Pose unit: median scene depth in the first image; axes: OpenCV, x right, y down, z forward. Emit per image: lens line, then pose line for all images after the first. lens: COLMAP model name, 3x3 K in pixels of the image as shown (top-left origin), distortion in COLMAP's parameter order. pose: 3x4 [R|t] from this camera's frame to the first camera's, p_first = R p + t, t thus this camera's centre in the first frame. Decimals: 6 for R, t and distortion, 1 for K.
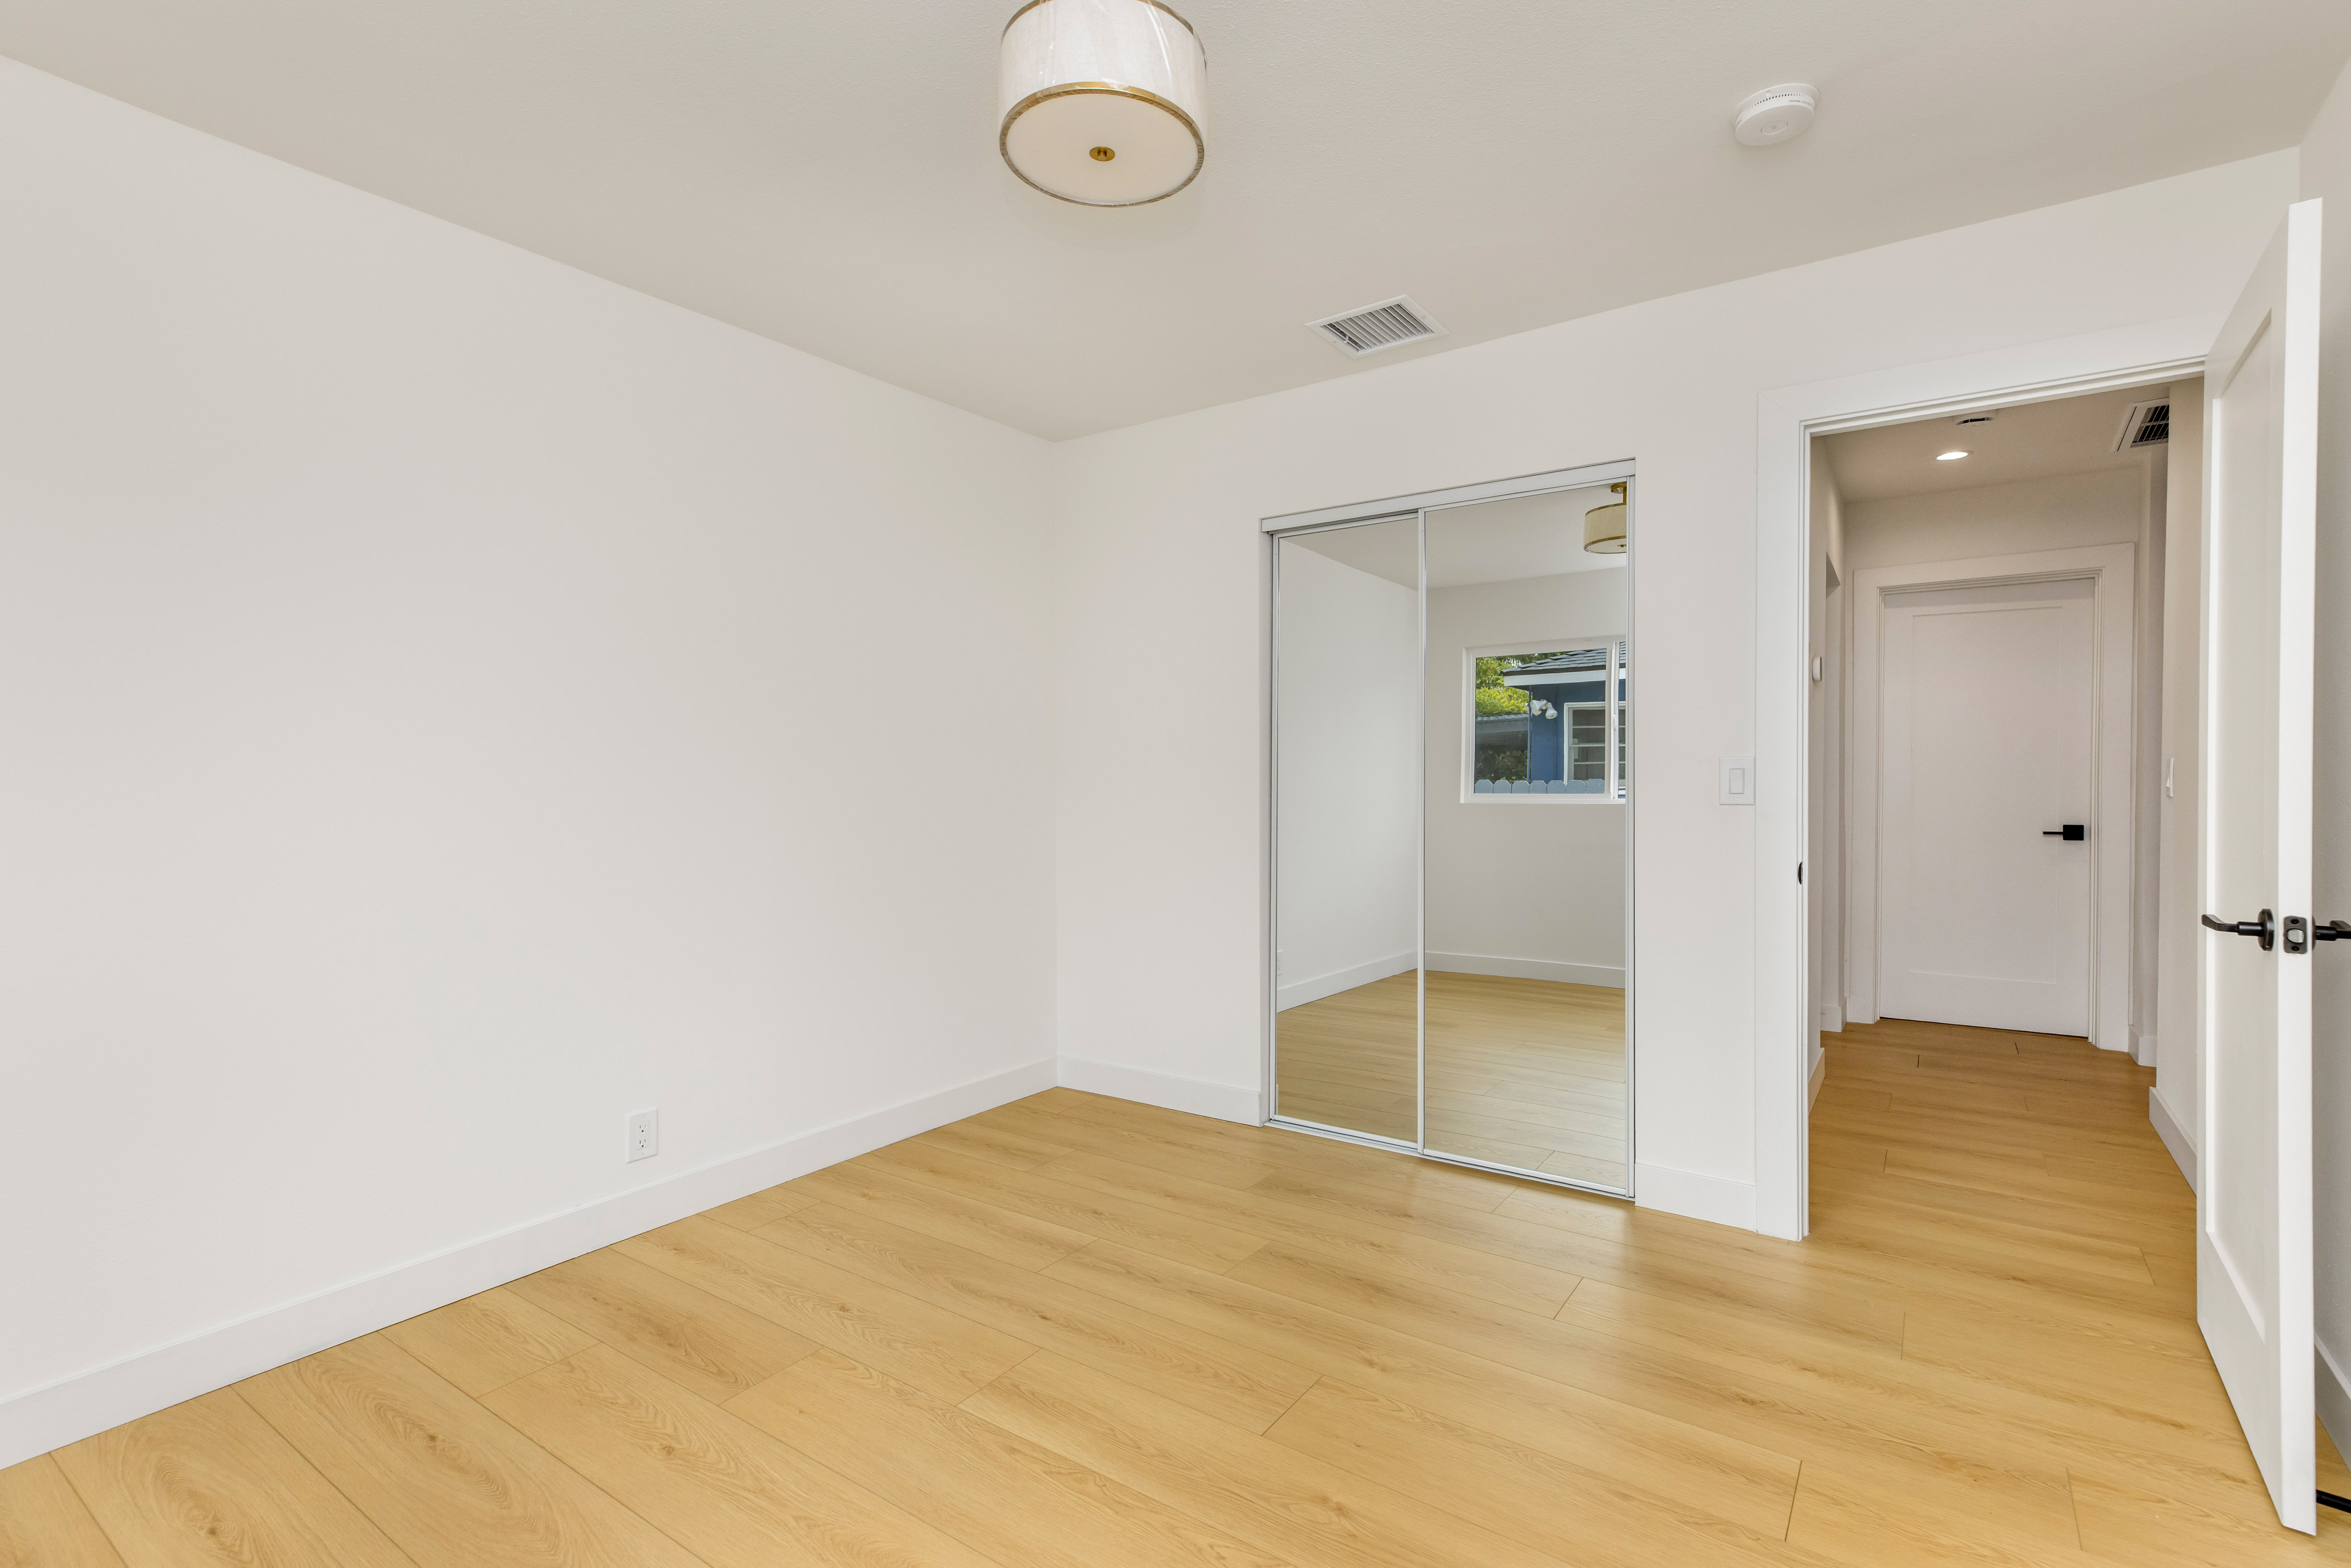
lens RADIAL K [[1064.9, 0, 1162.9], [0, 1064.9, 787.4], [0, 0, 1]] dist [0.005044, 0.000572]
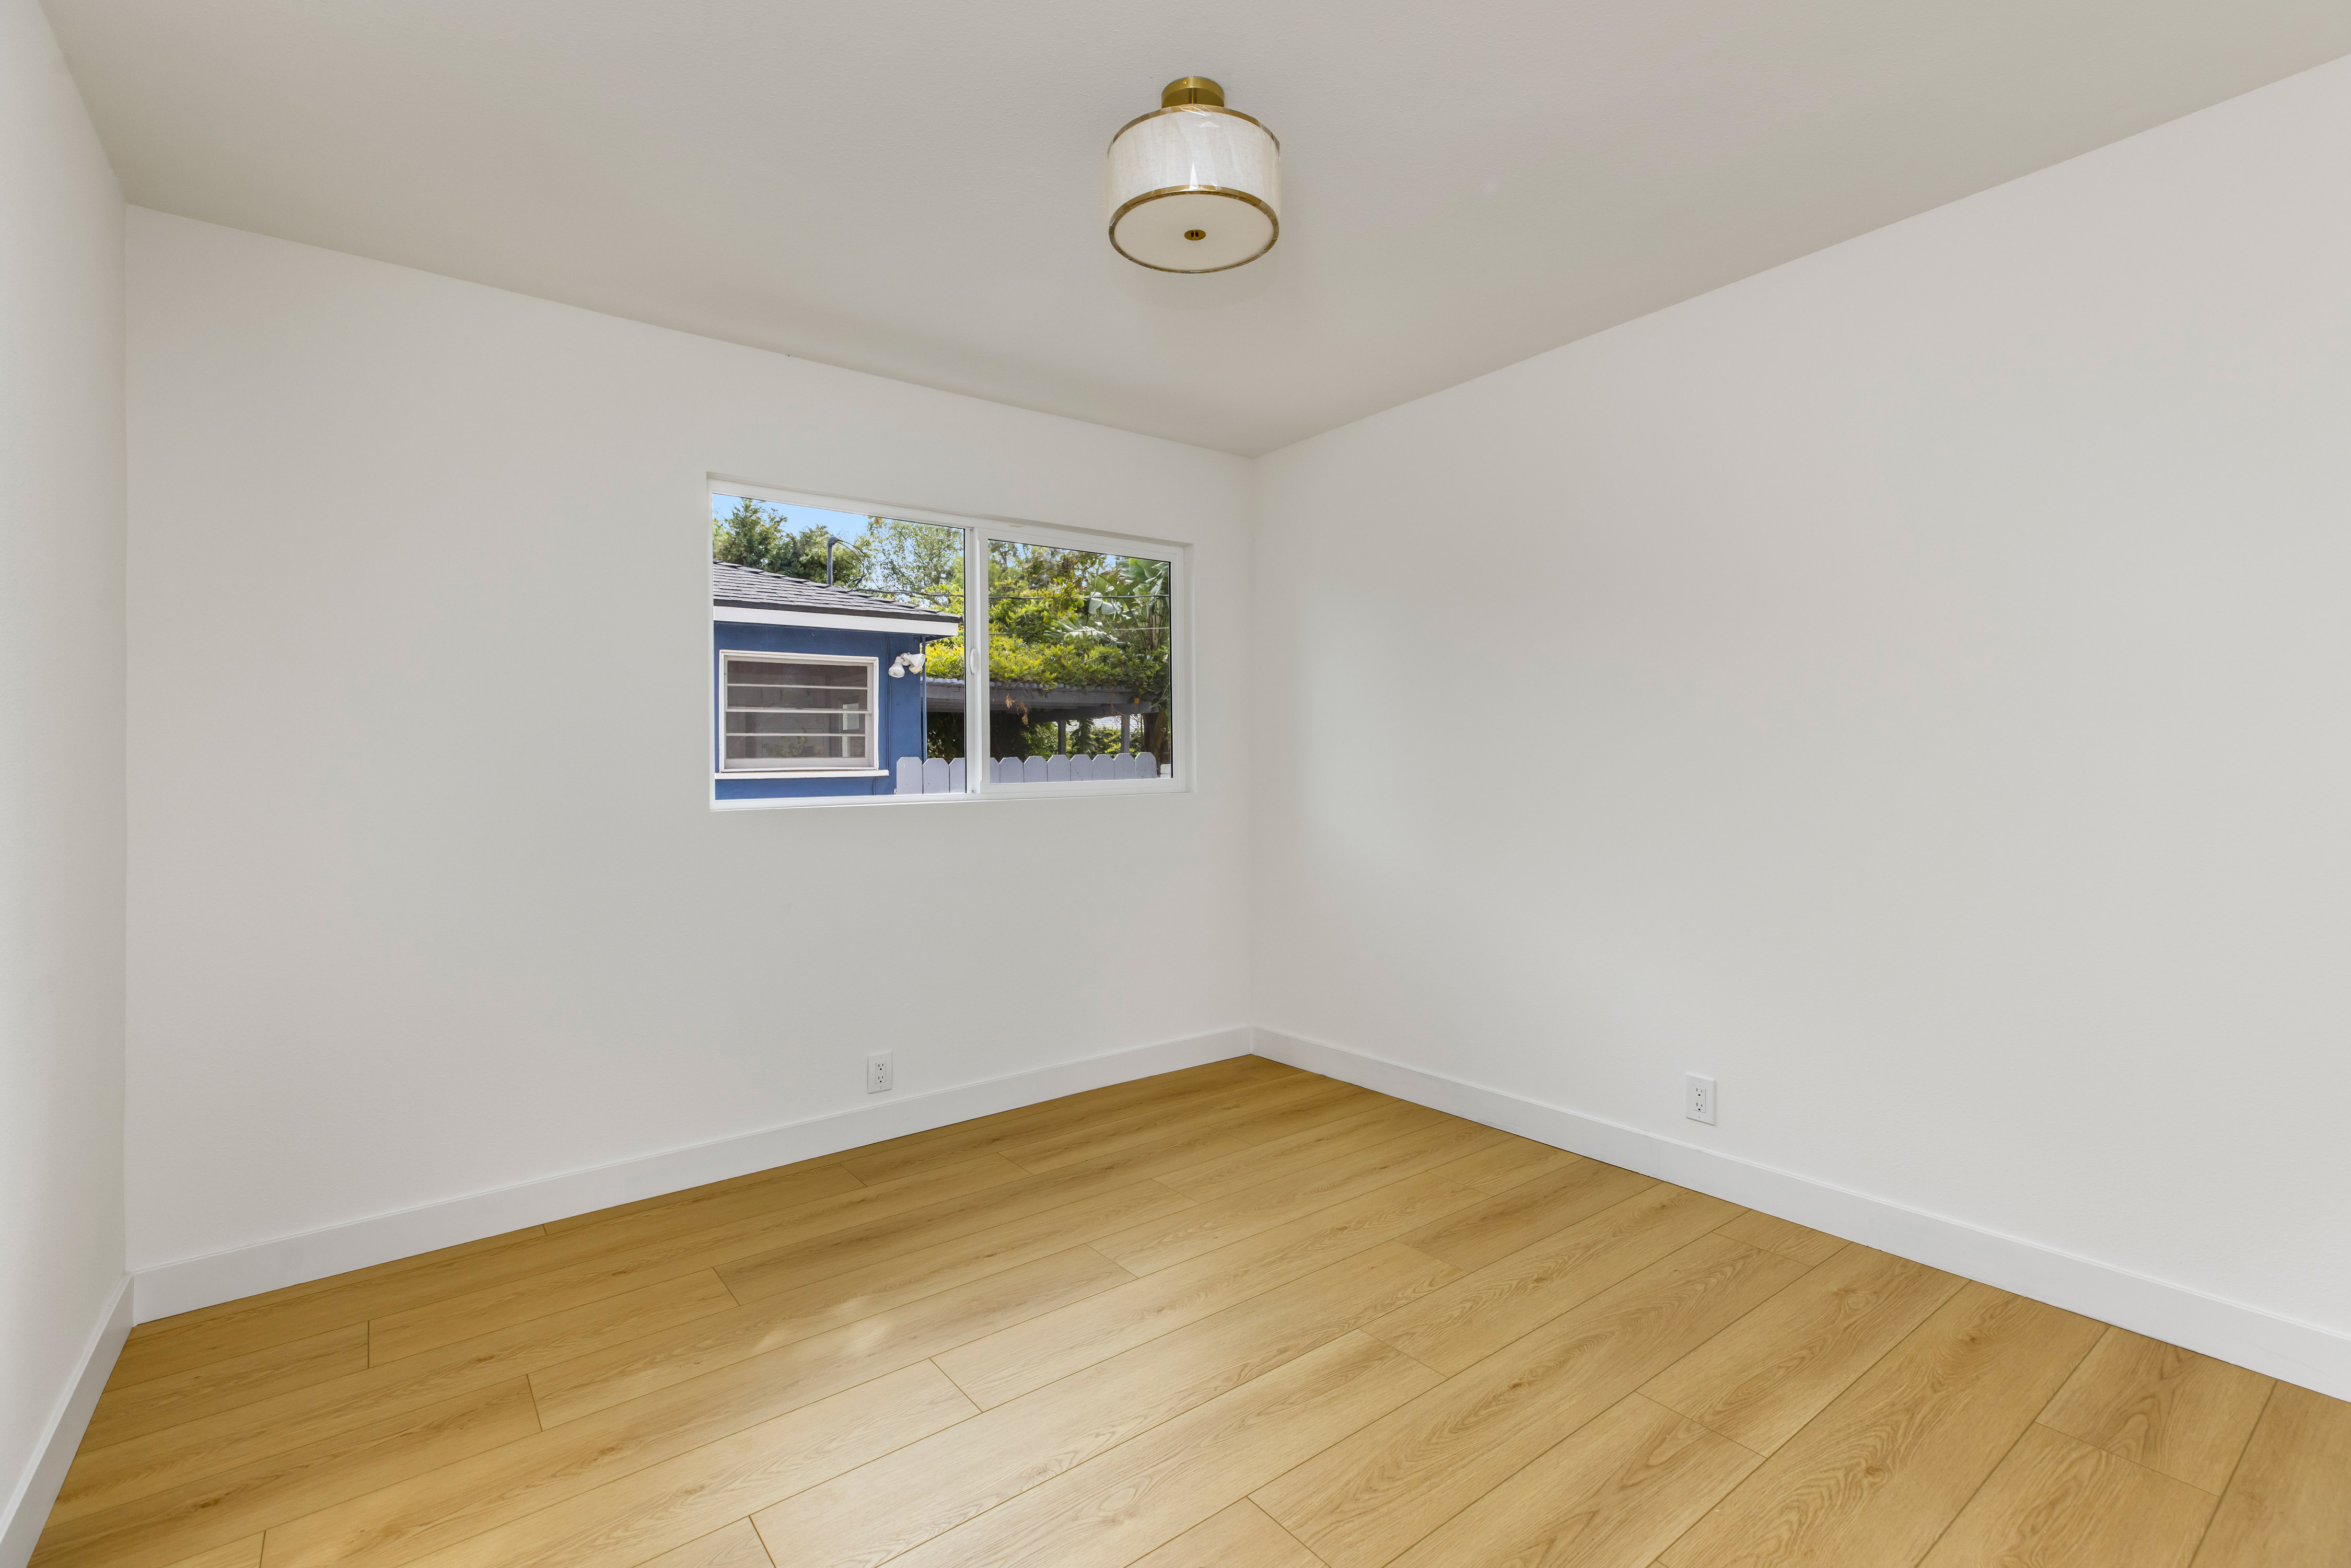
lens RADIAL K [[1064.9, 0, 1163.5], [0, 1064.9, 775.9], [0, 0, 1]] dist [0.005044, 0.000572]
pose [[-0.316643, 0.016534, -0.948401, 0.756665], [0.005788, 0.999863, 0.015498, -0.006668], [0.948527, -0.000582, -0.316696, 0.969900]]
